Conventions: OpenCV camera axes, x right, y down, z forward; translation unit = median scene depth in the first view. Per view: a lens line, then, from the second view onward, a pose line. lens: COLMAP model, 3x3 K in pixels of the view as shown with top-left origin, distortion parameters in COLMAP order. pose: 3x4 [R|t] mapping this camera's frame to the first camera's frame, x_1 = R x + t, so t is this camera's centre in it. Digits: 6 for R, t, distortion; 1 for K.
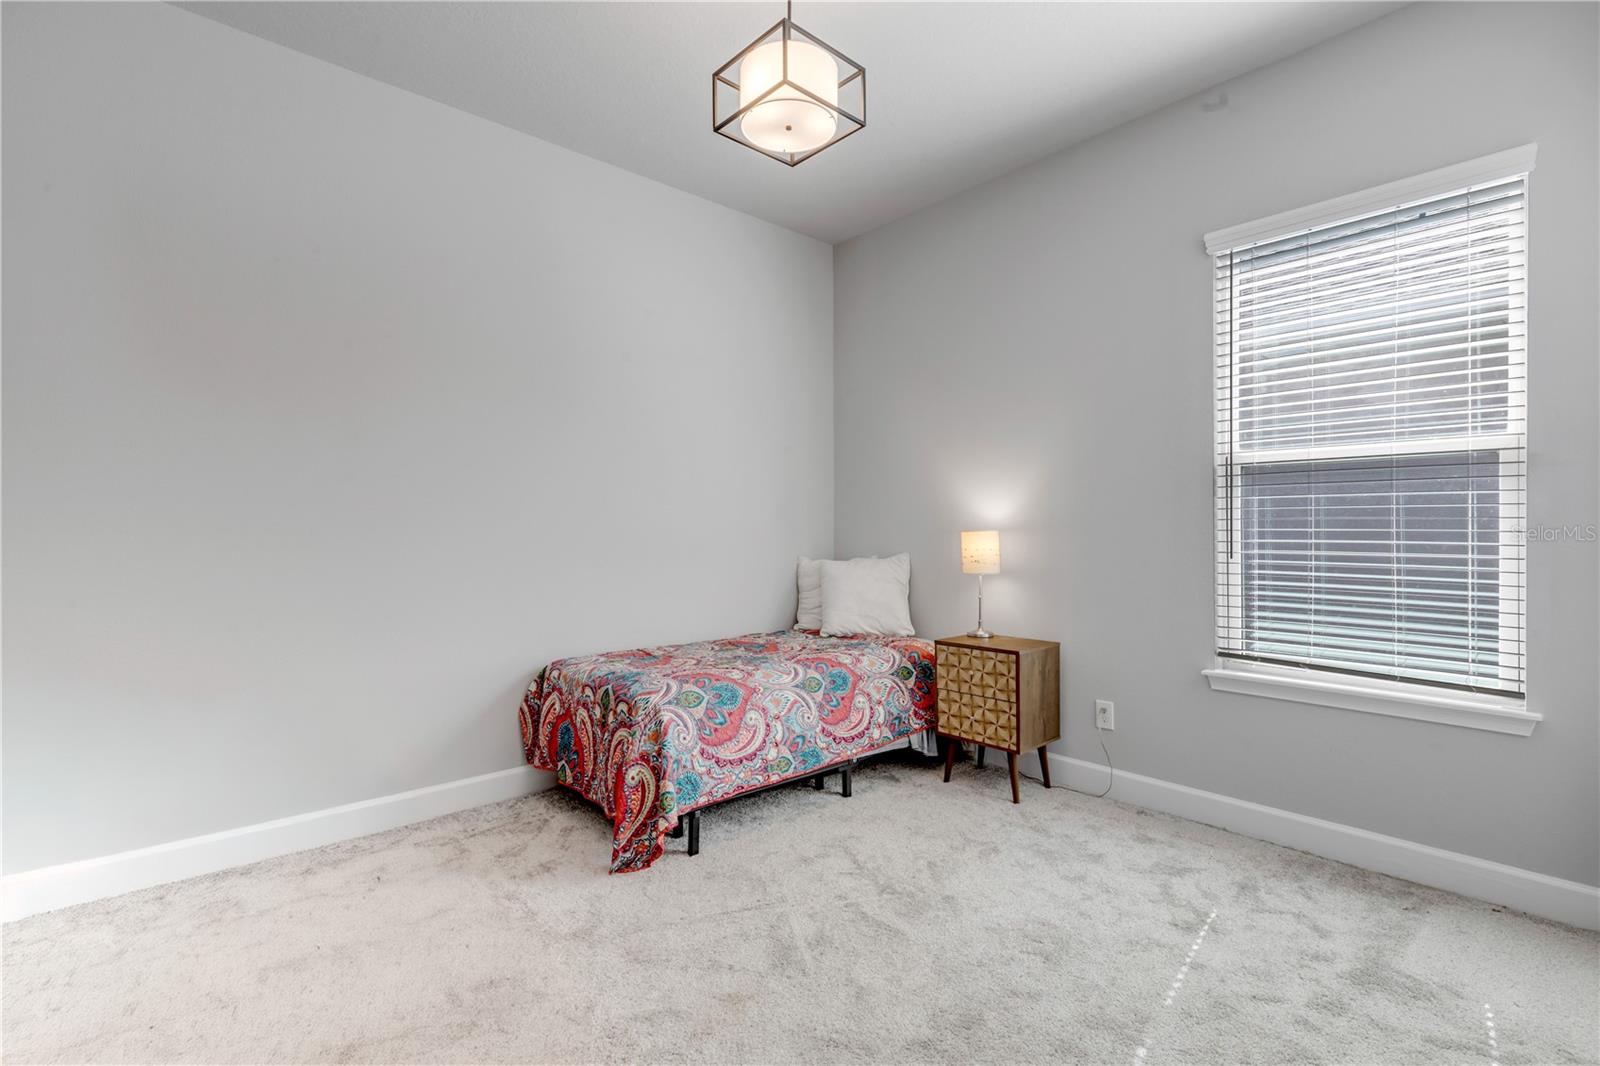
lens RADIAL K [[719.8, 0, 804.1], [0, 719.8, 531.7], [0, 0, 1]] dist [0.009455, -0.000245]
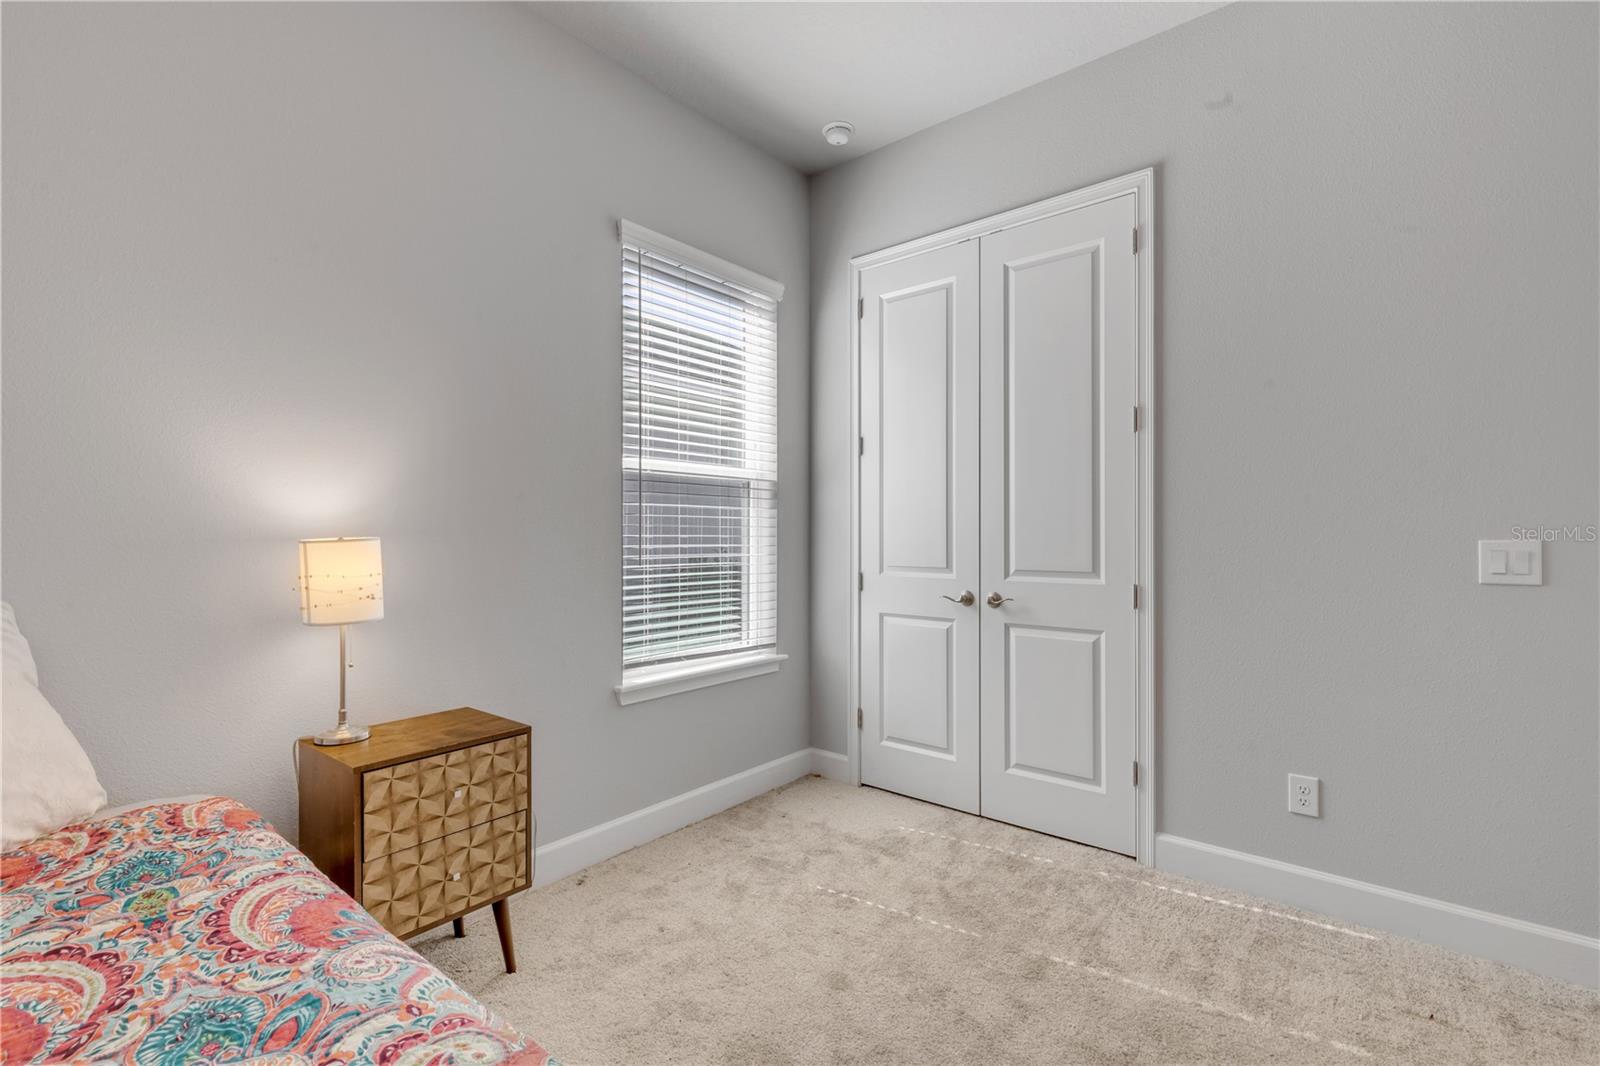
lens RADIAL K [[719.8, 0, 805.3], [0, 719.8, 532.7], [0, 0, 1]] dist [0.009455, -0.000245]
pose [[-0.129715, -0.000688, 0.991551, -0.368928], [0.004922, 0.999987, 0.001338, -0.006951], [-0.991539, 0.005054, -0.129710, 0.828267]]
